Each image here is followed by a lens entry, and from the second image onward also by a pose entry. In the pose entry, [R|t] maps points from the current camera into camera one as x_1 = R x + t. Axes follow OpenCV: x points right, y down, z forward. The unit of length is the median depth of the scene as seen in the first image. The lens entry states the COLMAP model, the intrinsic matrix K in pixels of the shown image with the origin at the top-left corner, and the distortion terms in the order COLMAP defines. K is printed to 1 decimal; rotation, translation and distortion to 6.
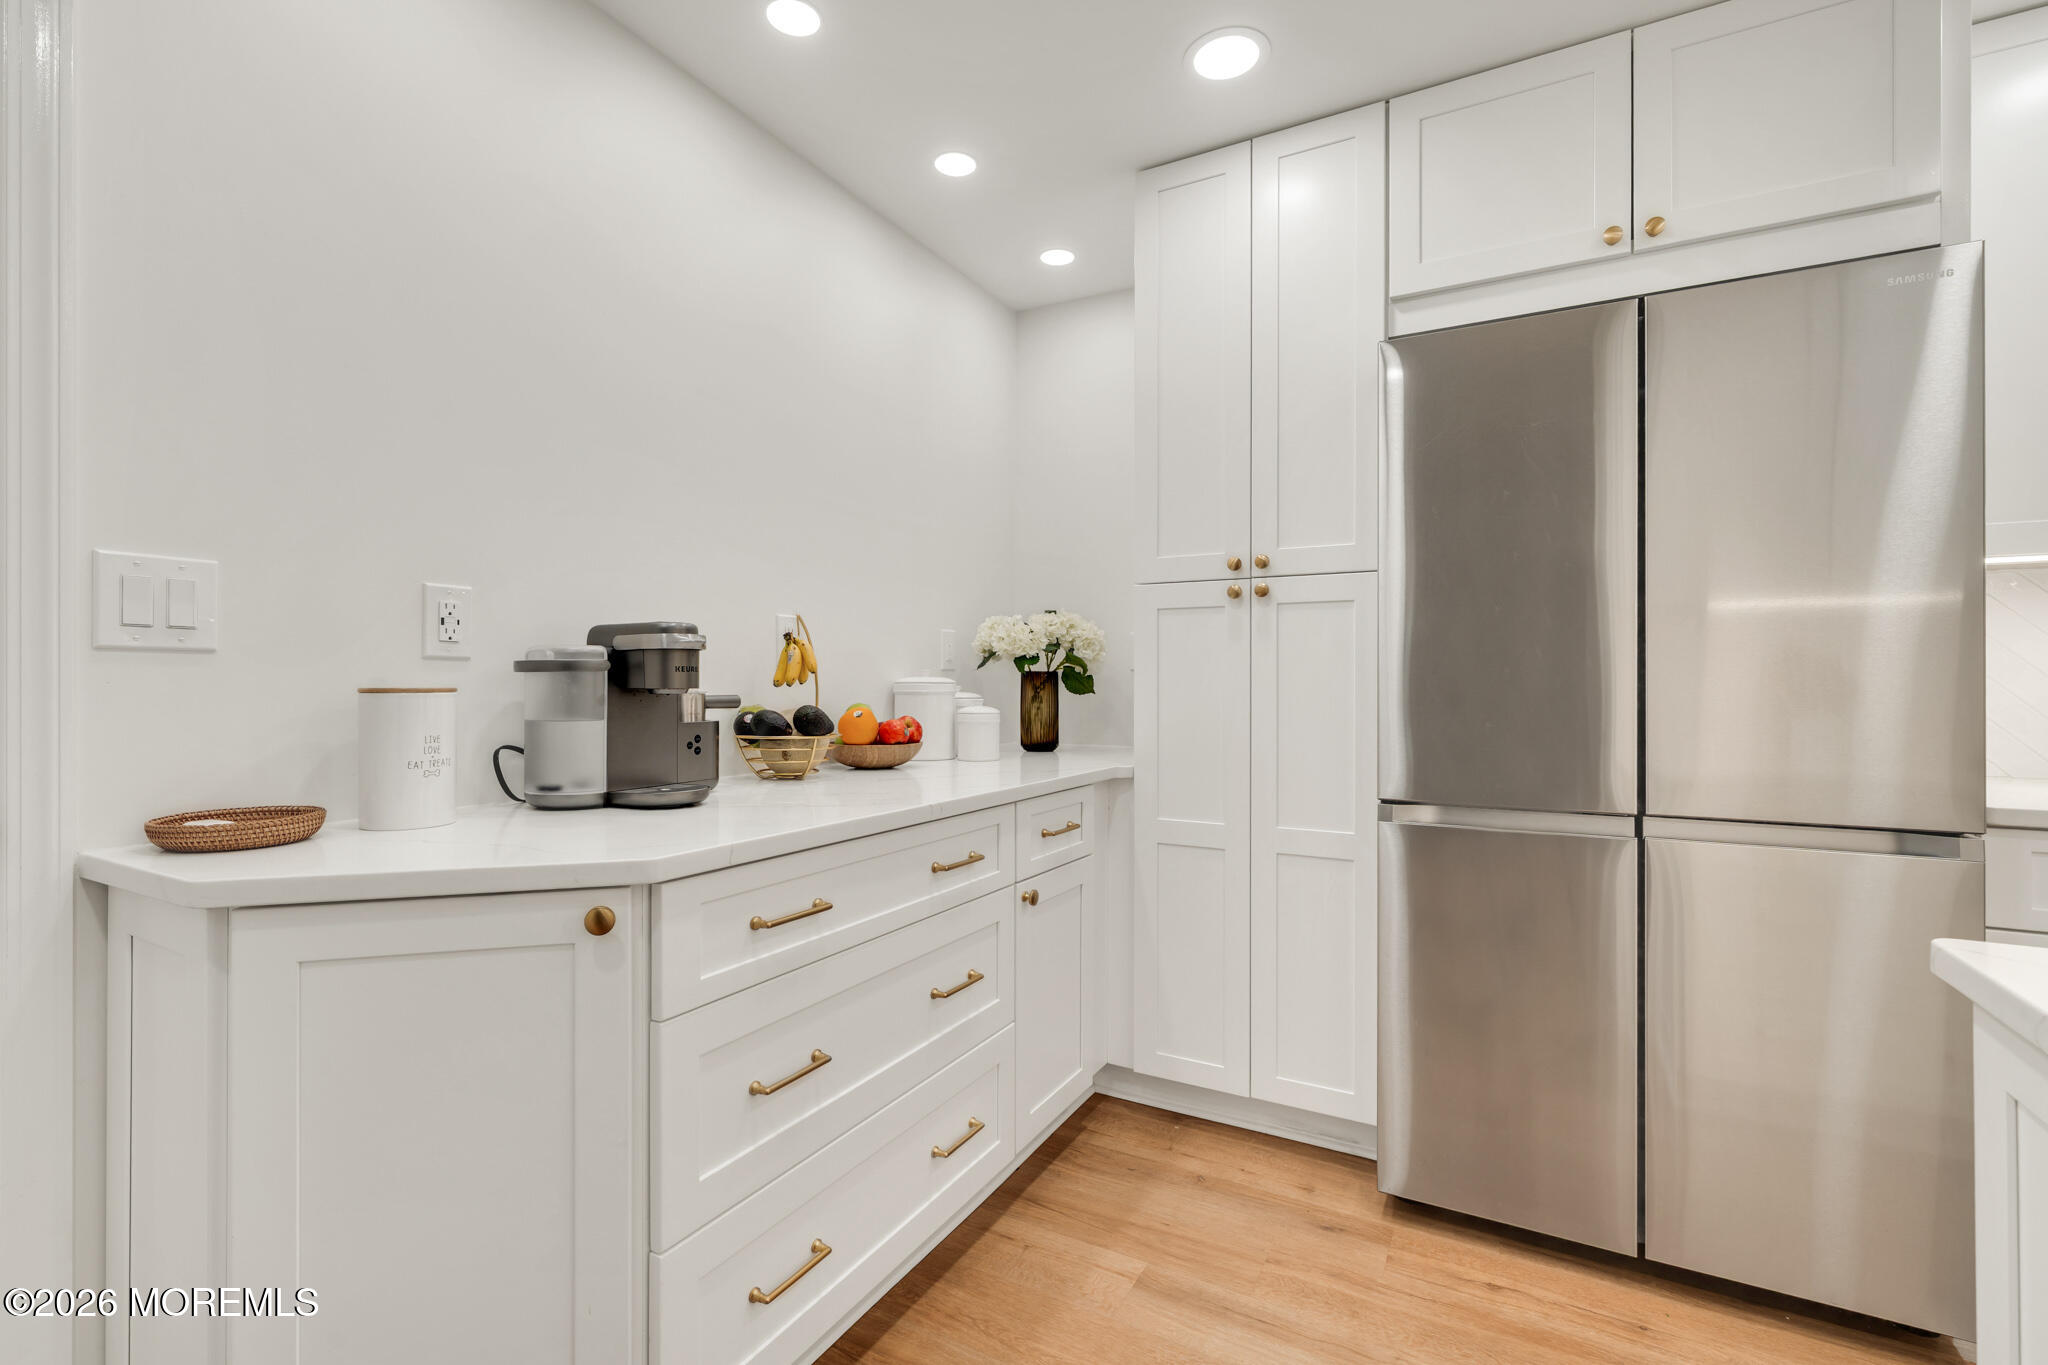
lens RADIAL K [[886.3, 0, 1024.0], [0, 886.3, 682.5], [0, 0, 1]] dist [0.000843, 0.000225]
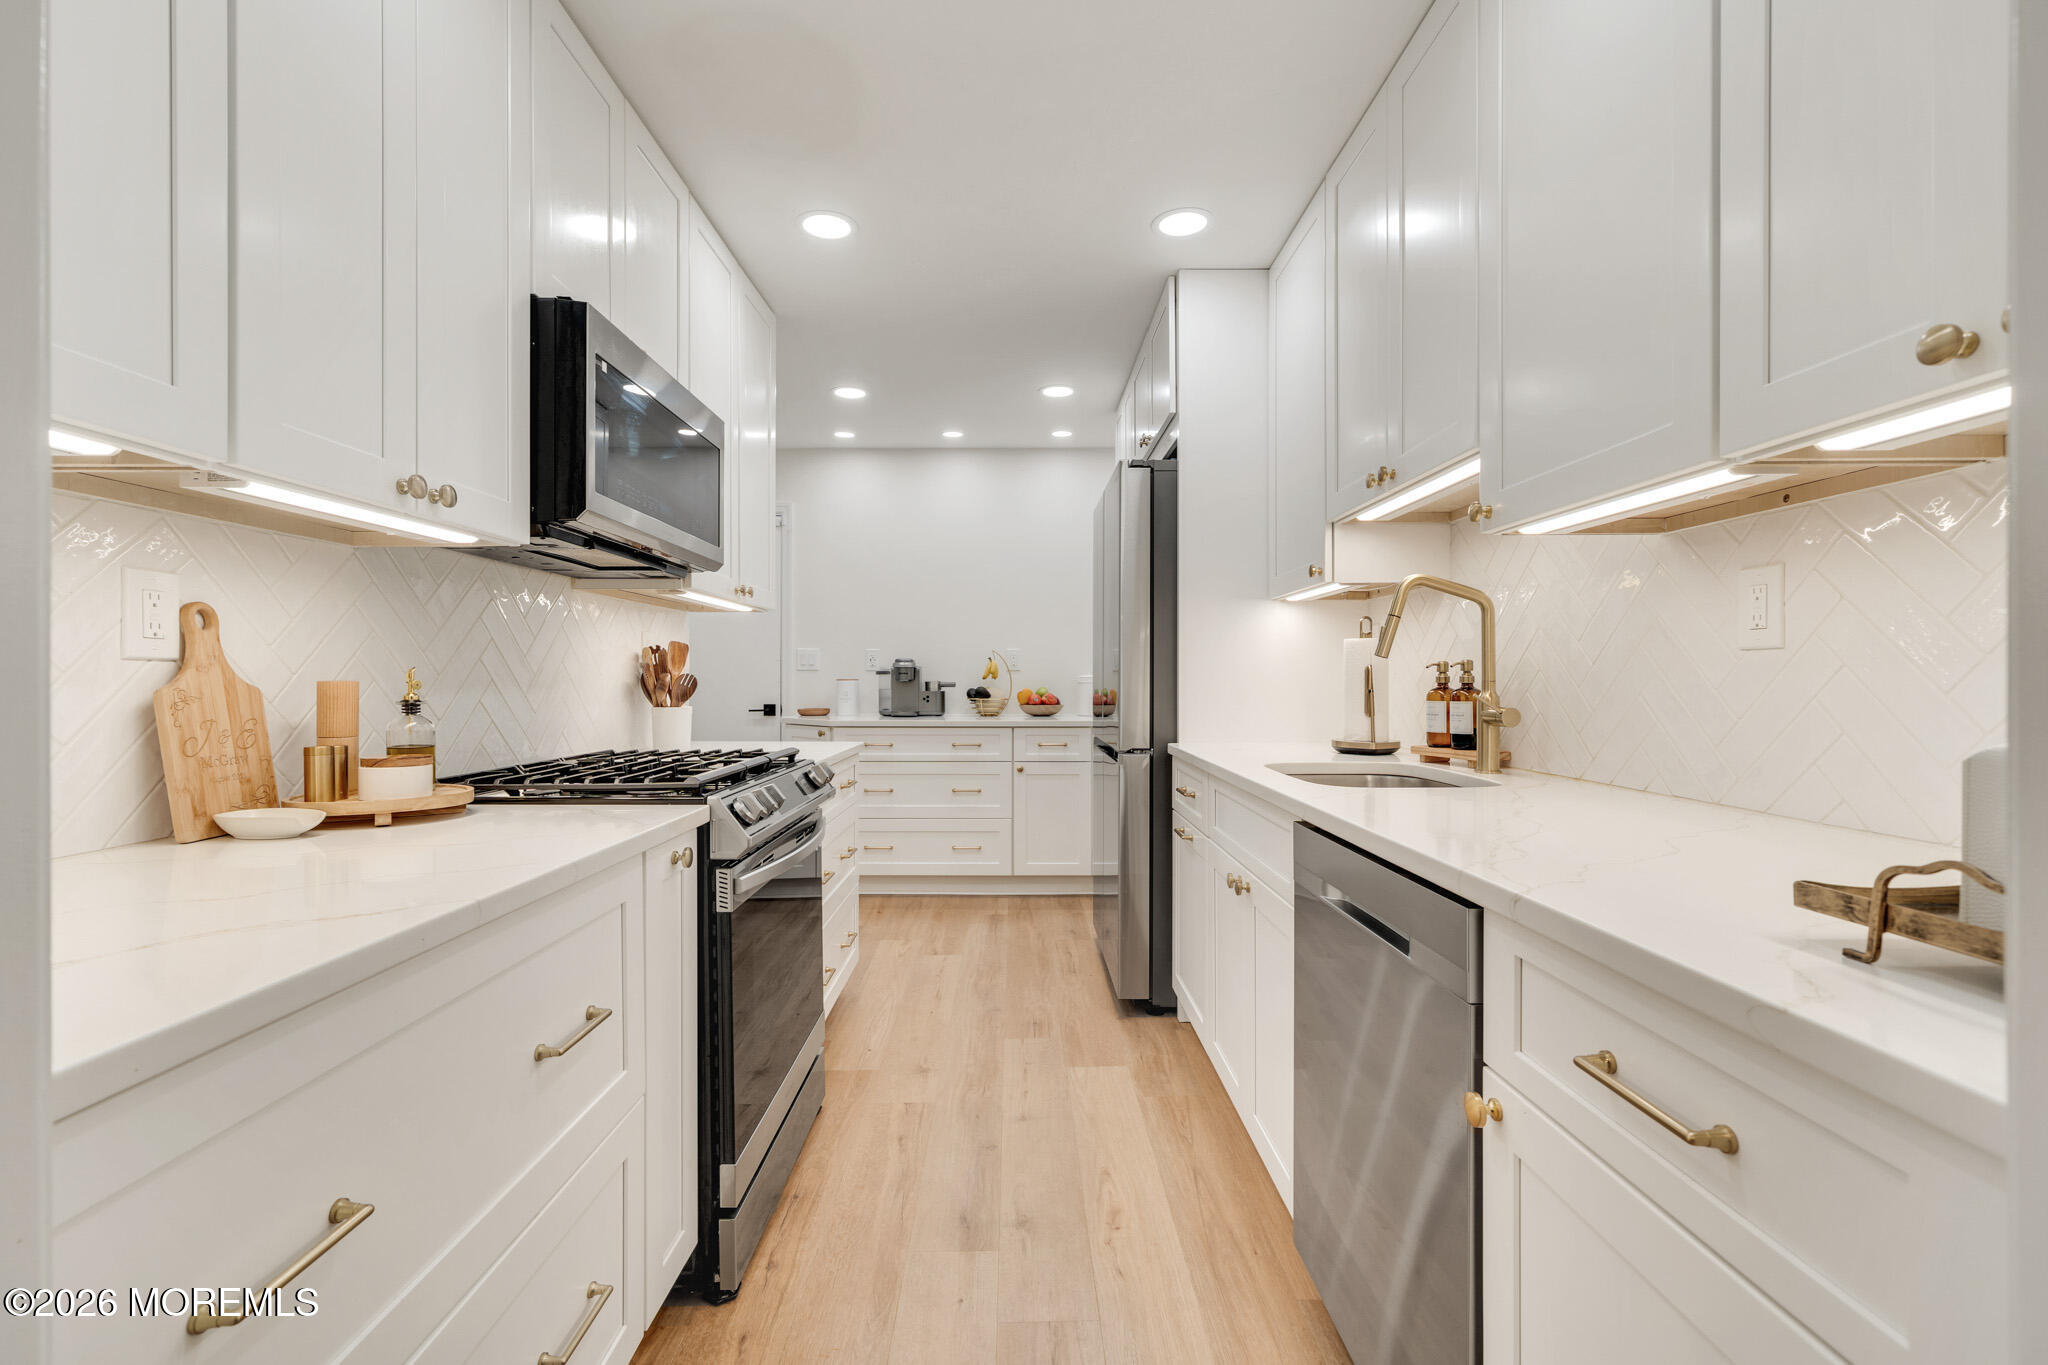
lens RADIAL K [[886.3, 0, 1024.0], [0, 886.3, 682.5], [0, 0, 1]] dist [0.000843, 0.000225]
pose [[0.487248, 0.000387, -0.873263, 2.648274], [0.003543, 0.999991, 0.002420, 0.009308], [0.873256, -0.004273, 0.487243, -0.174122]]
